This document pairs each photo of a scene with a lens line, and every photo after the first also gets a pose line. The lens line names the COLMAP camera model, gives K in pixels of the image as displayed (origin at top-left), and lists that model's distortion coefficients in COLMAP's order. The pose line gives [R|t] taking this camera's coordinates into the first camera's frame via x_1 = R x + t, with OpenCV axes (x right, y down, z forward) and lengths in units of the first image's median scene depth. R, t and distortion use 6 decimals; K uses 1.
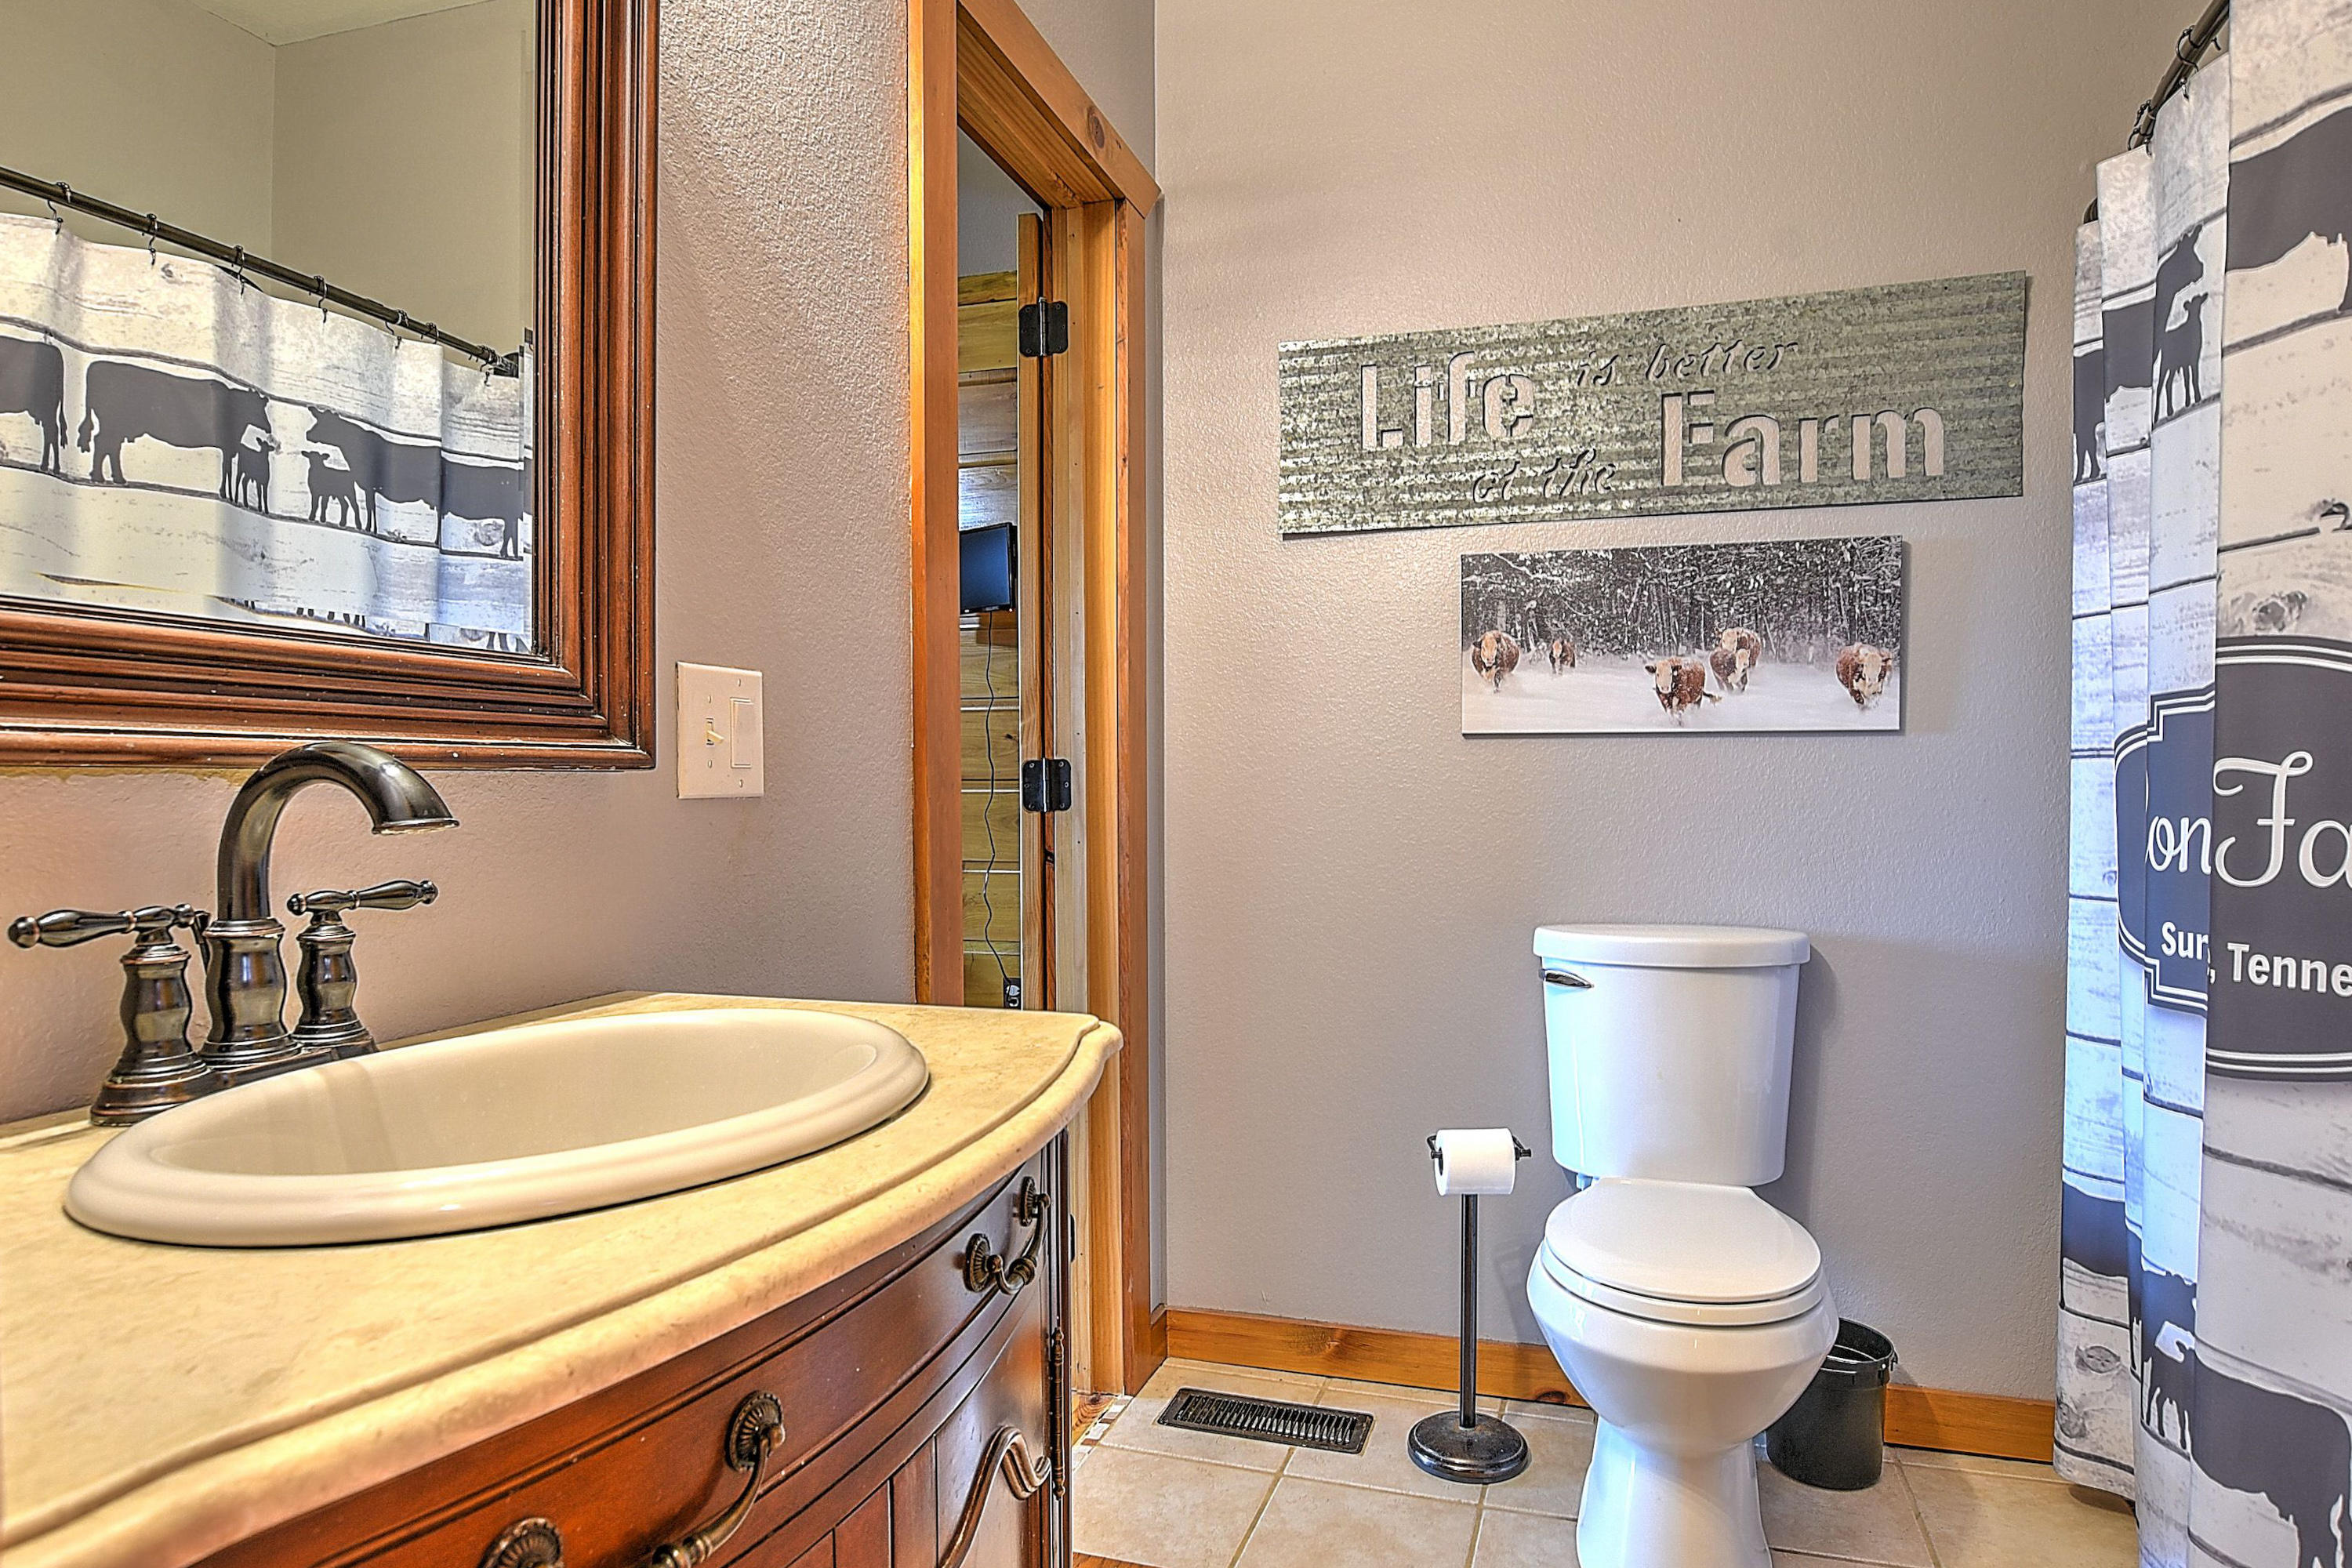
lens RADIAL K [[1345.3, 0, 1166.6], [0, 1345.3, 784.0], [0, 0, 1]] dist [-0.005439, 0.002363]
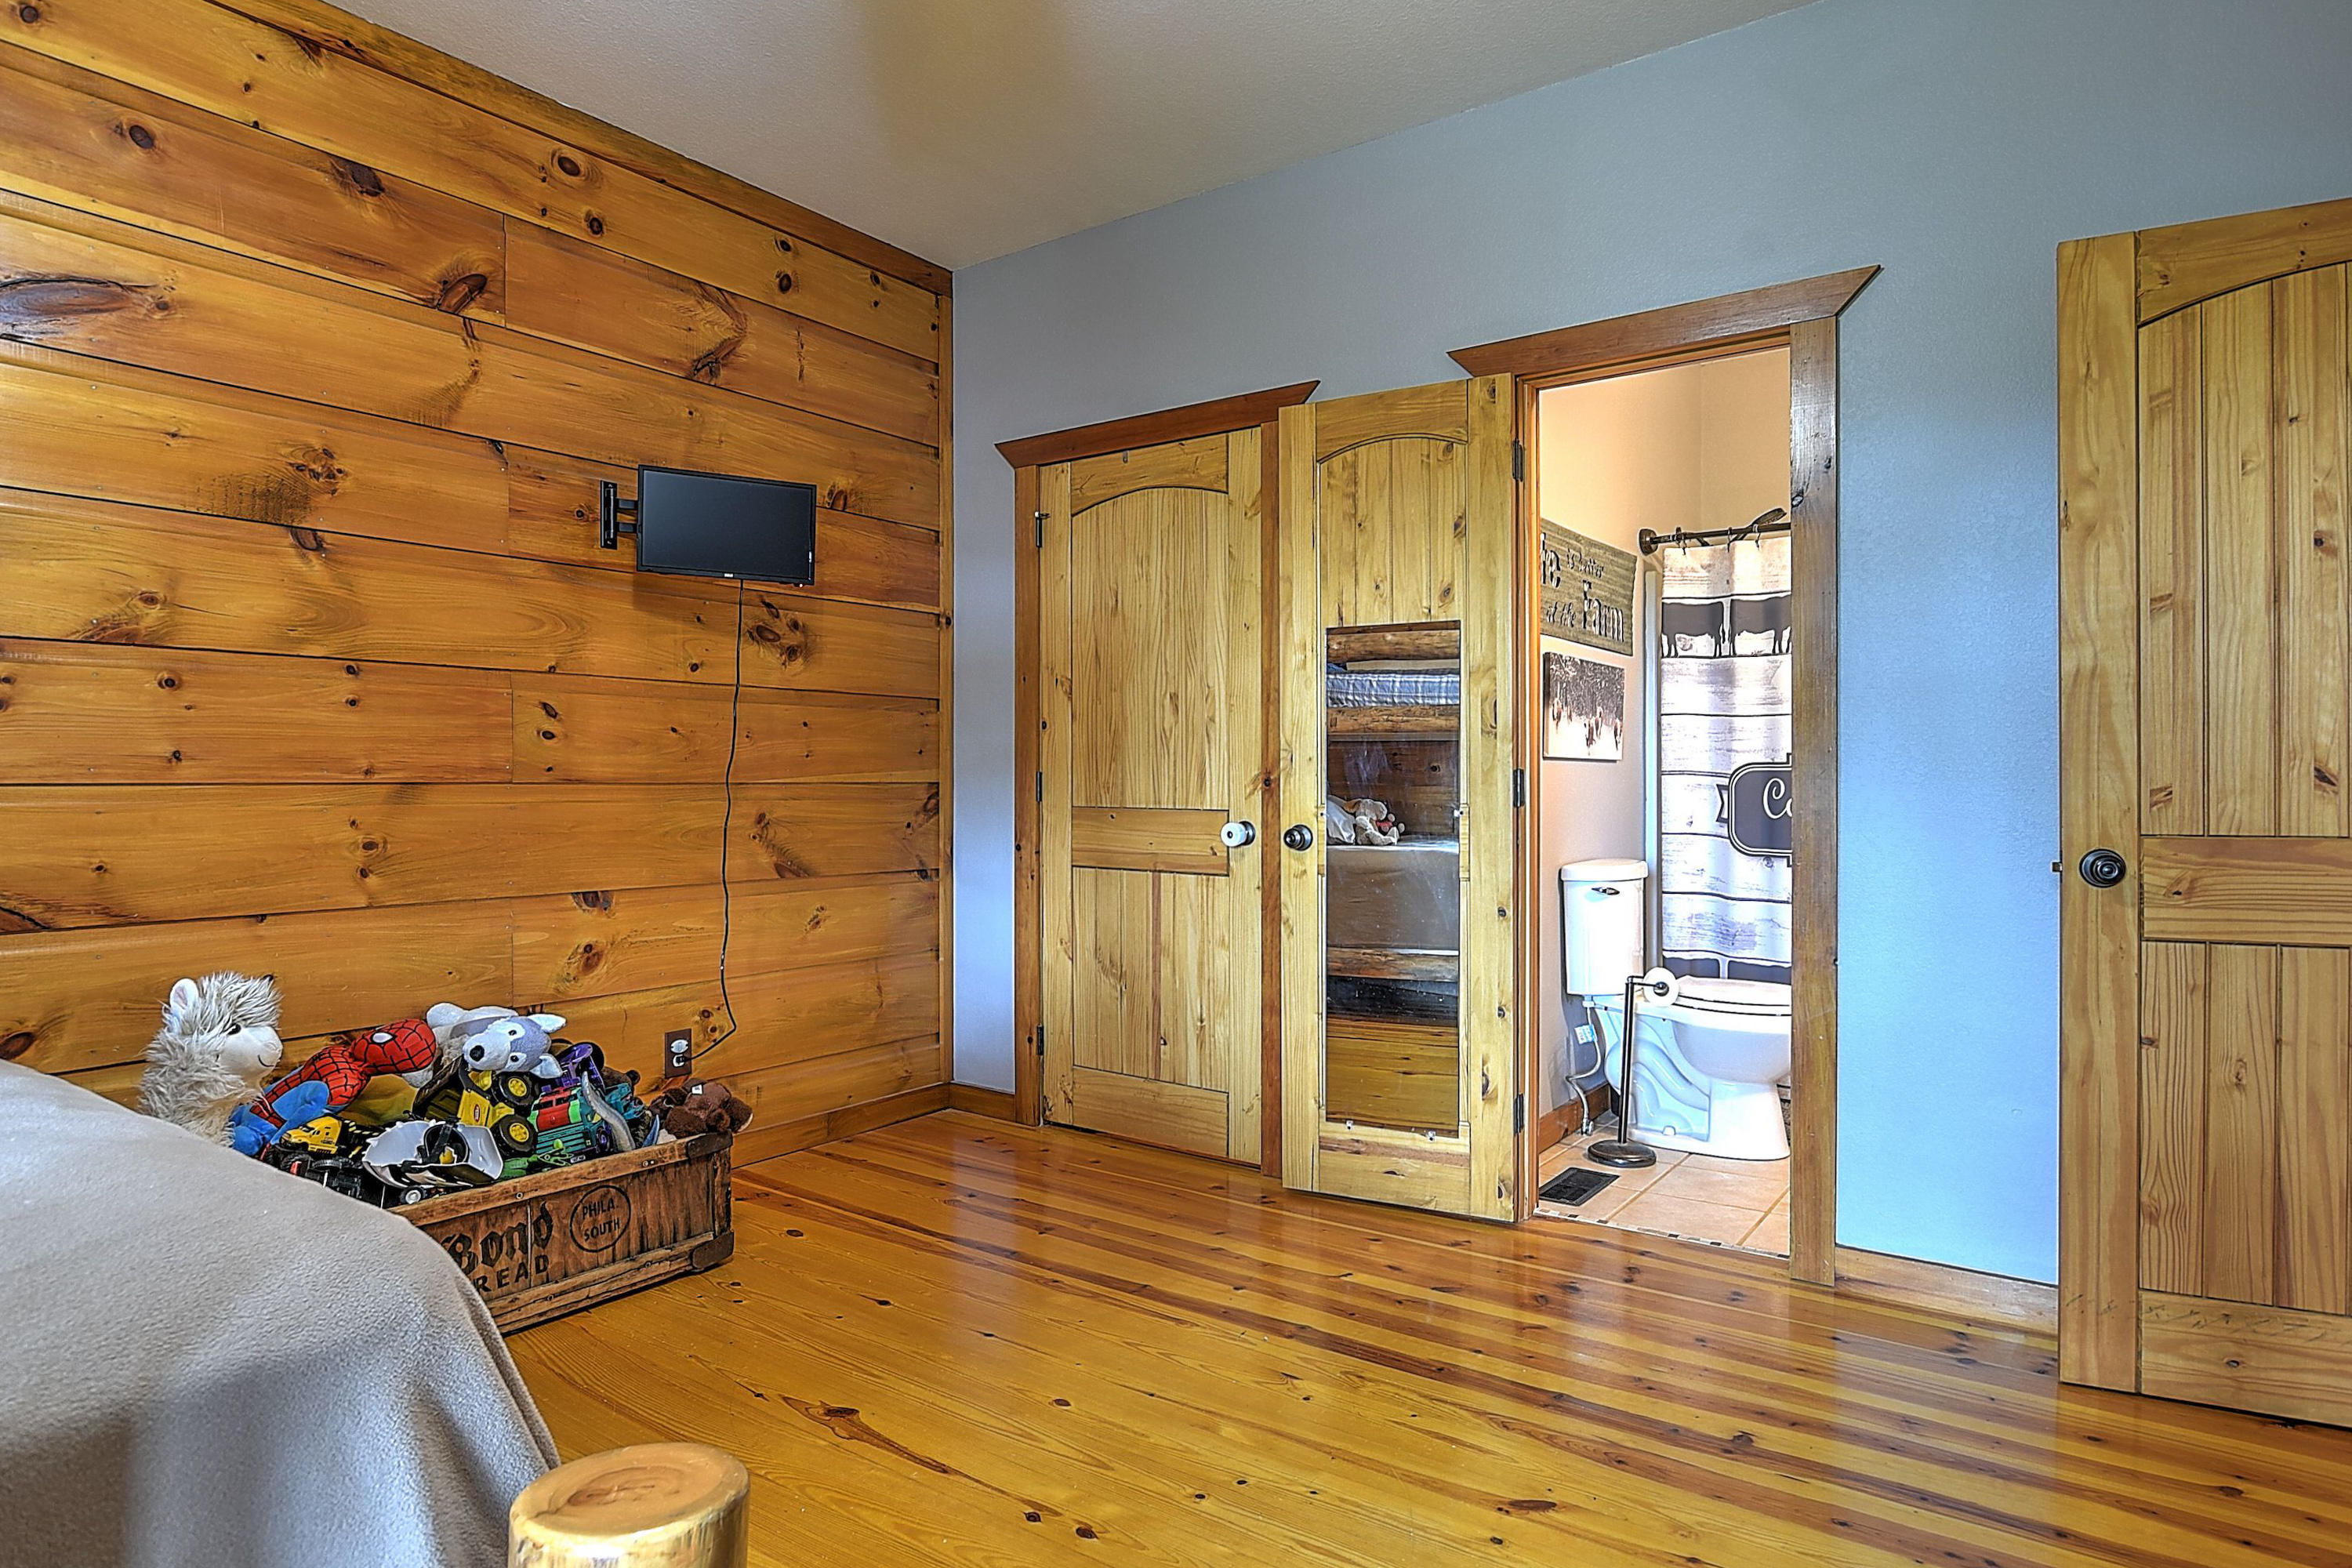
lens RADIAL K [[1345.3, 0, 1166.6], [0, 1345.3, 784.0], [0, 0, 1]] dist [-0.005439, 0.002363]
pose [[0.311878, 0.002842, 0.950118, -1.624145], [0.003112, 0.999987, -0.004013, 0.002577], [-0.950117, 0.004209, 0.311866, 0.979456]]
